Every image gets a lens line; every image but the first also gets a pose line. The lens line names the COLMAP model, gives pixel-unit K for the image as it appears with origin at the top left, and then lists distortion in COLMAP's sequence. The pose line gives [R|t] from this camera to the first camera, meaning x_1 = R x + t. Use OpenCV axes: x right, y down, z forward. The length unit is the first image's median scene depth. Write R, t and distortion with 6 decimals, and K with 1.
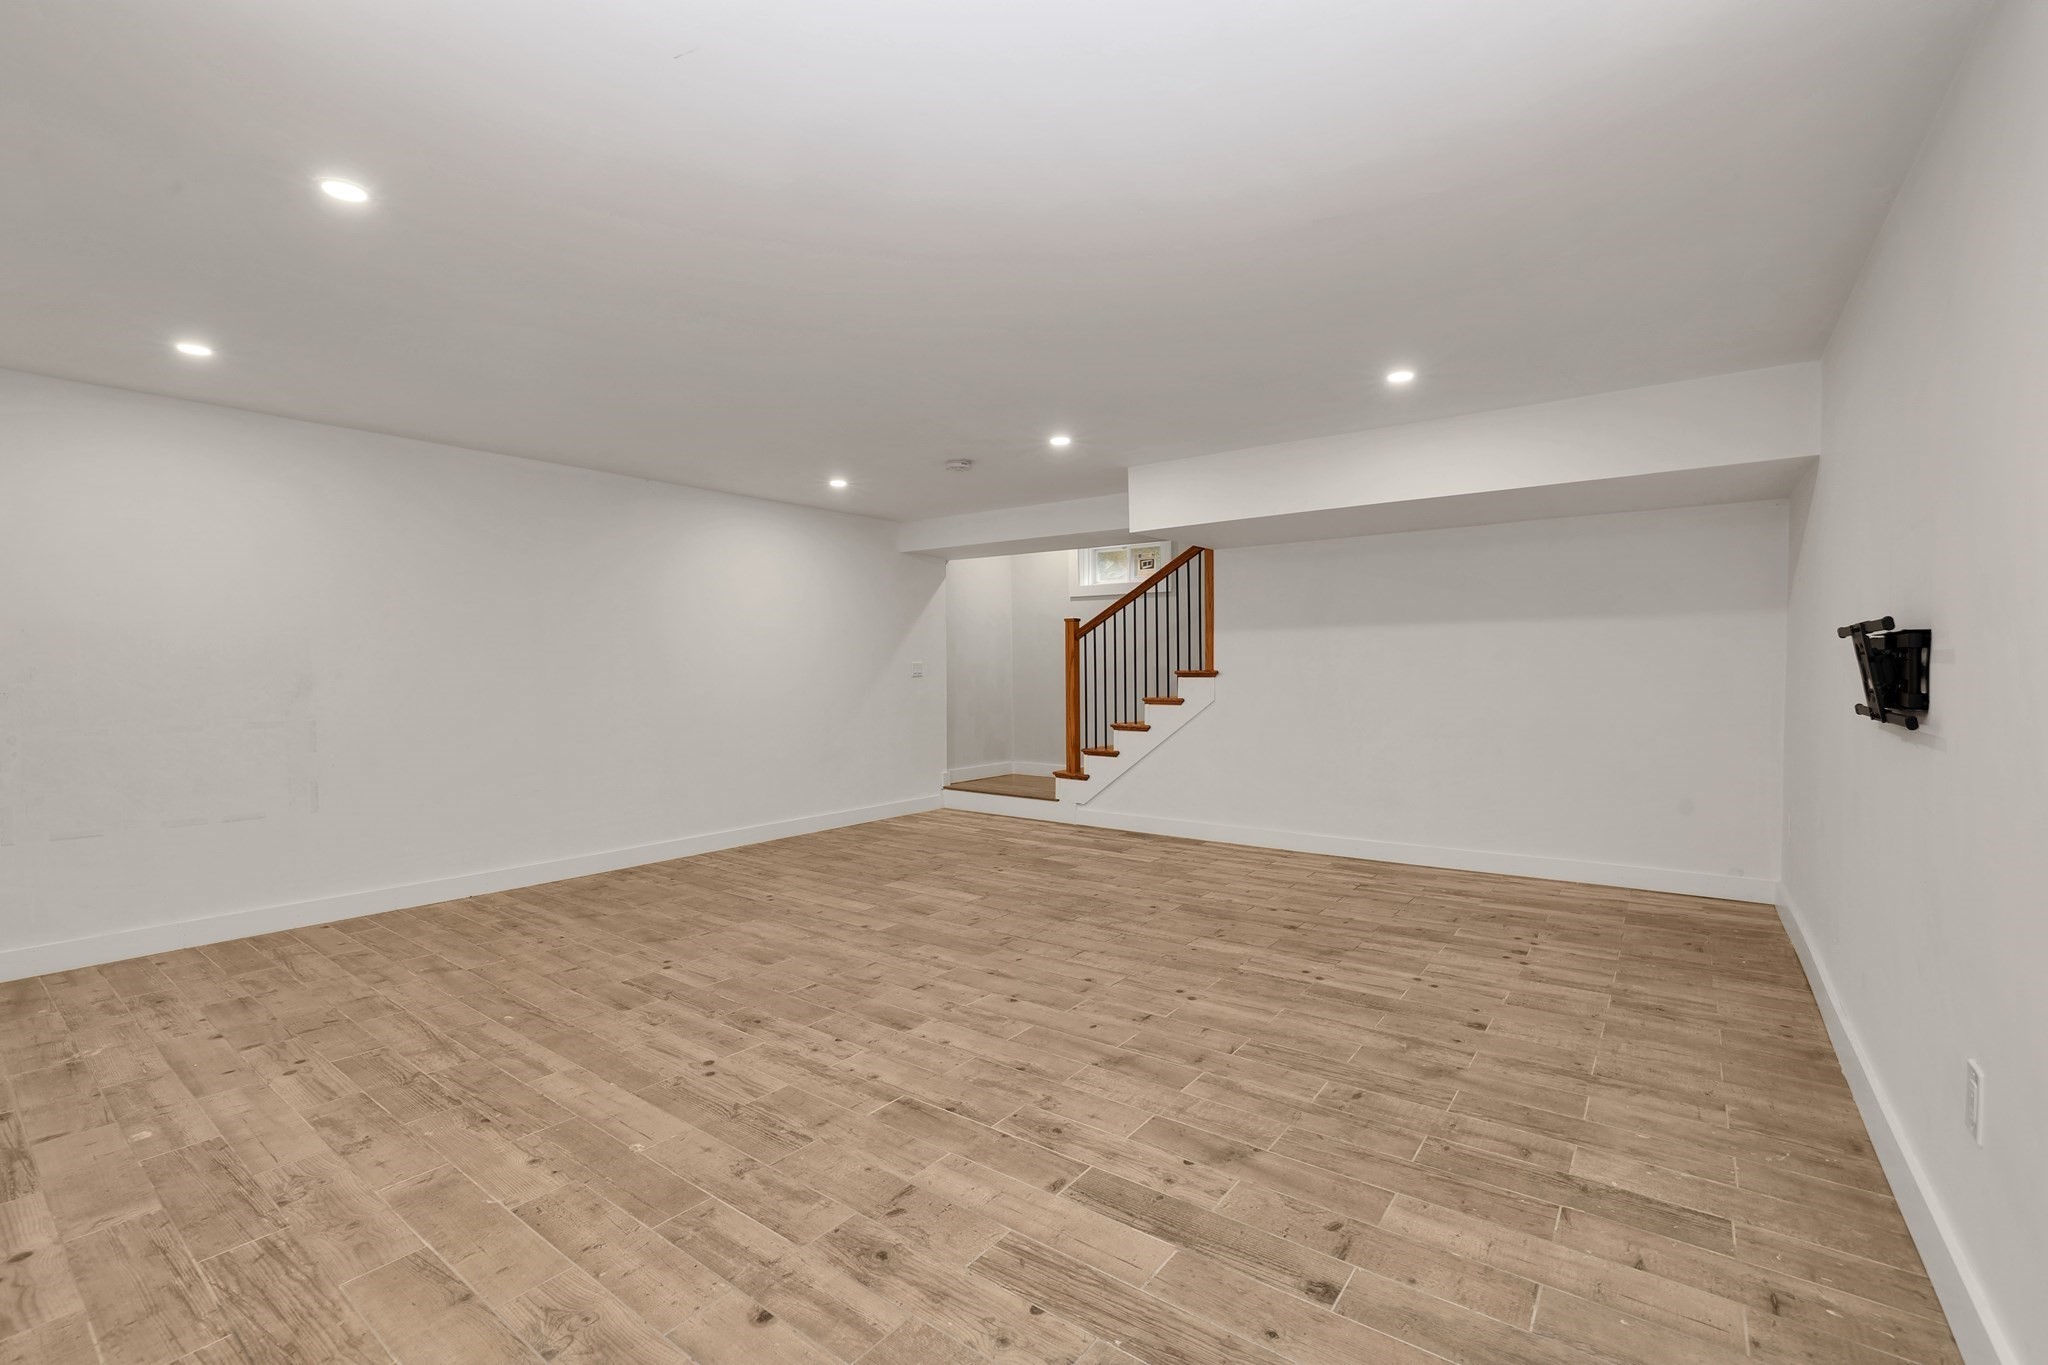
lens RADIAL K [[940.2, 0, 1023.3], [0, 940.2, 671.7], [0, 0, 1]] dist [-0.052122, 0.018293]
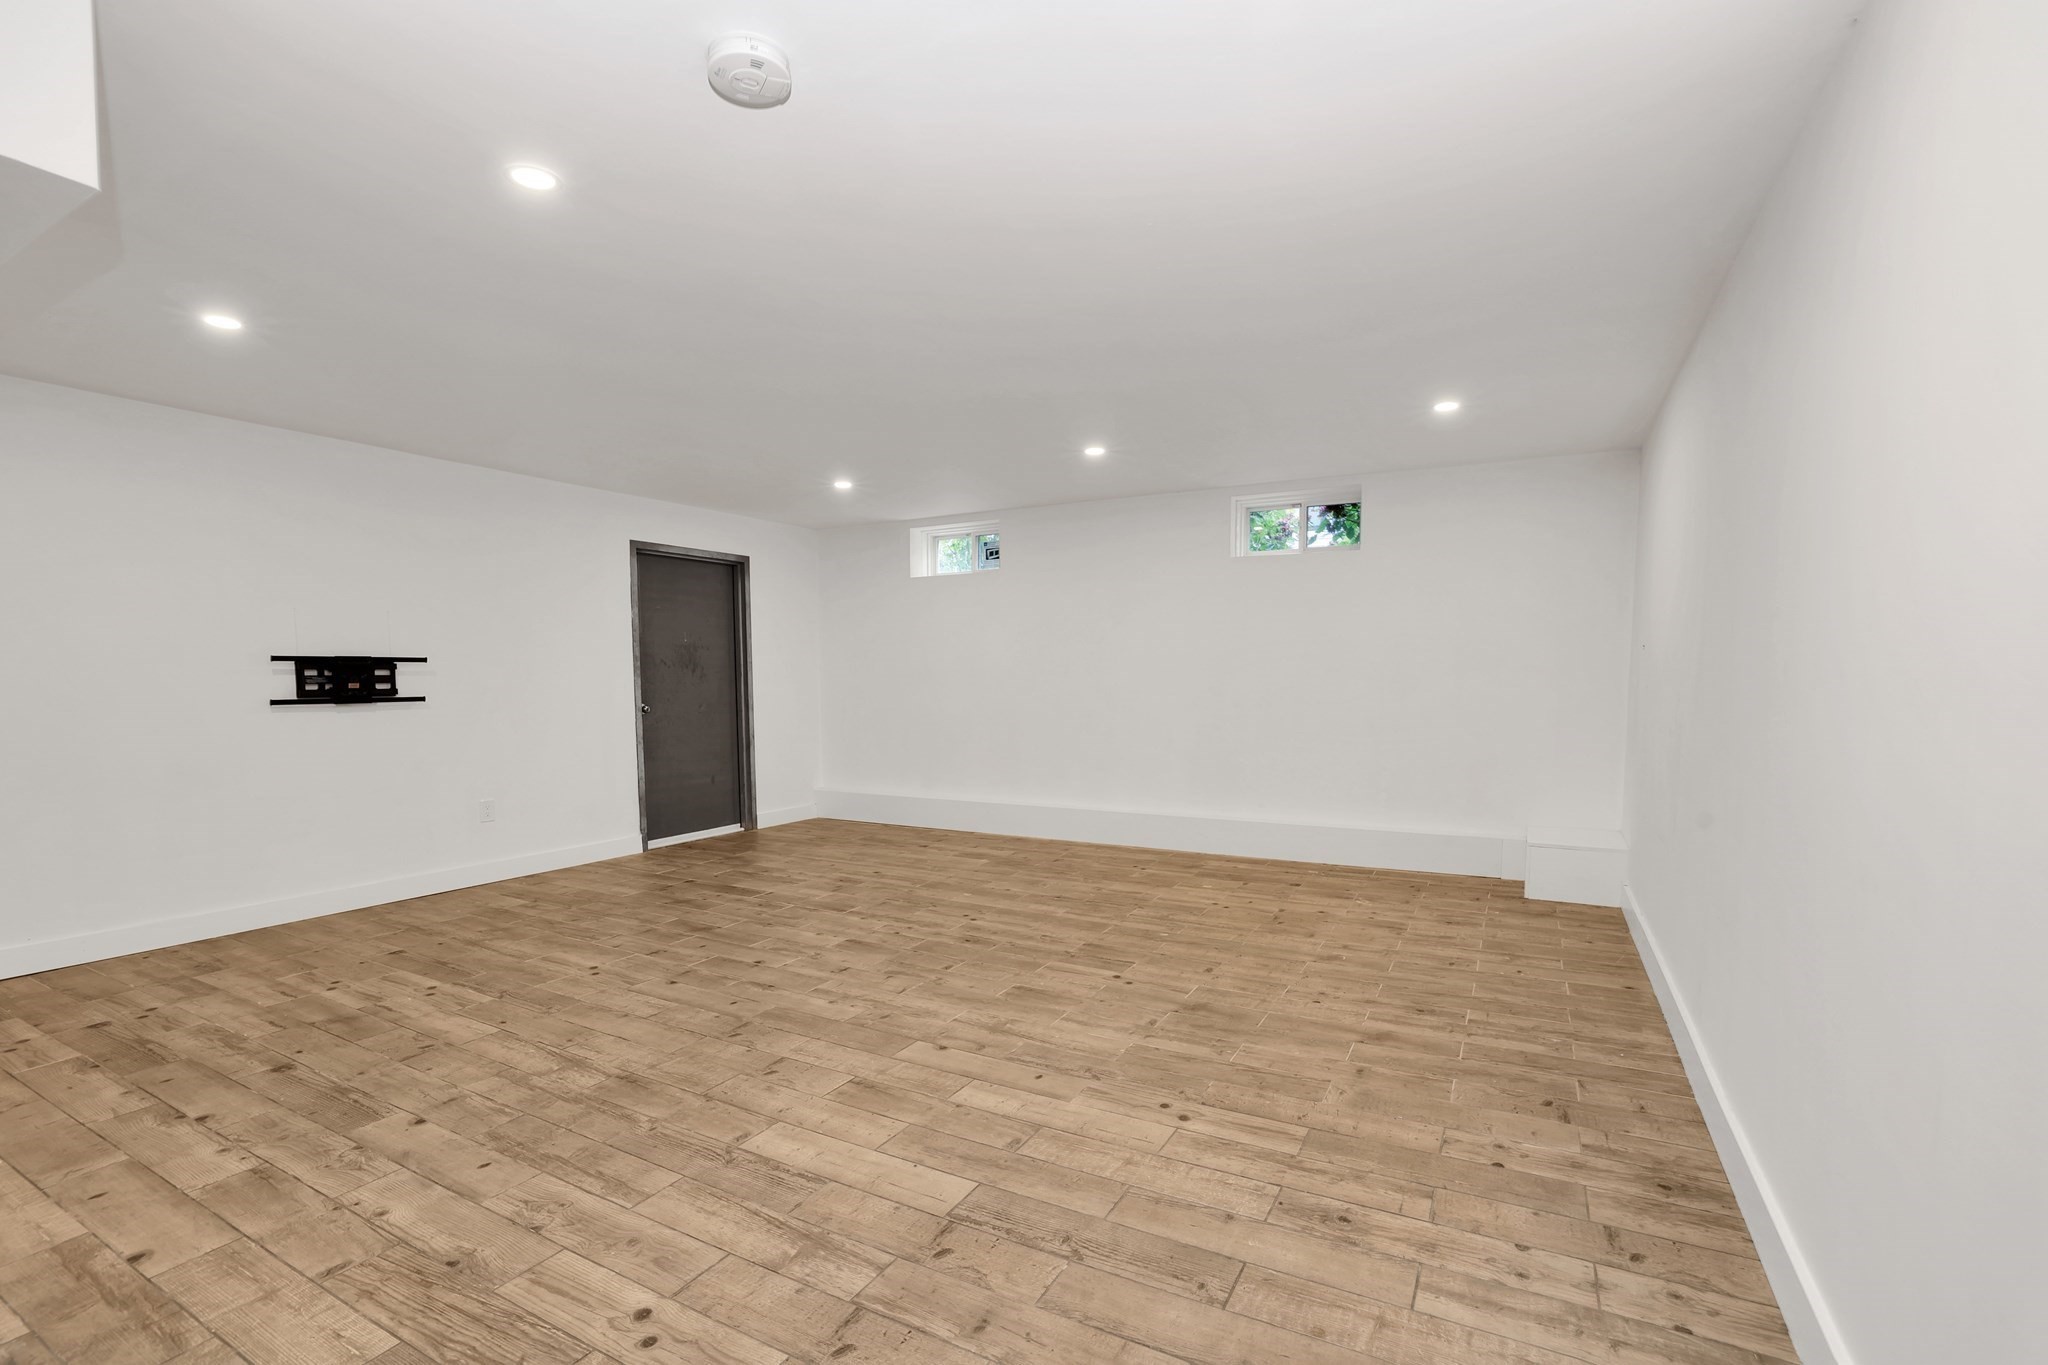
lens RADIAL K [[940.2, 0, 1023.3], [0, 940.2, 671.7], [0, 0, 1]] dist [-0.052122, 0.018293]
pose [[-0.990872, 0.009144, -0.134494, -0.169664], [0.008902, 0.999958, 0.002394, 0.001554], [0.134510, 0.001175, -0.990911, 2.036474]]
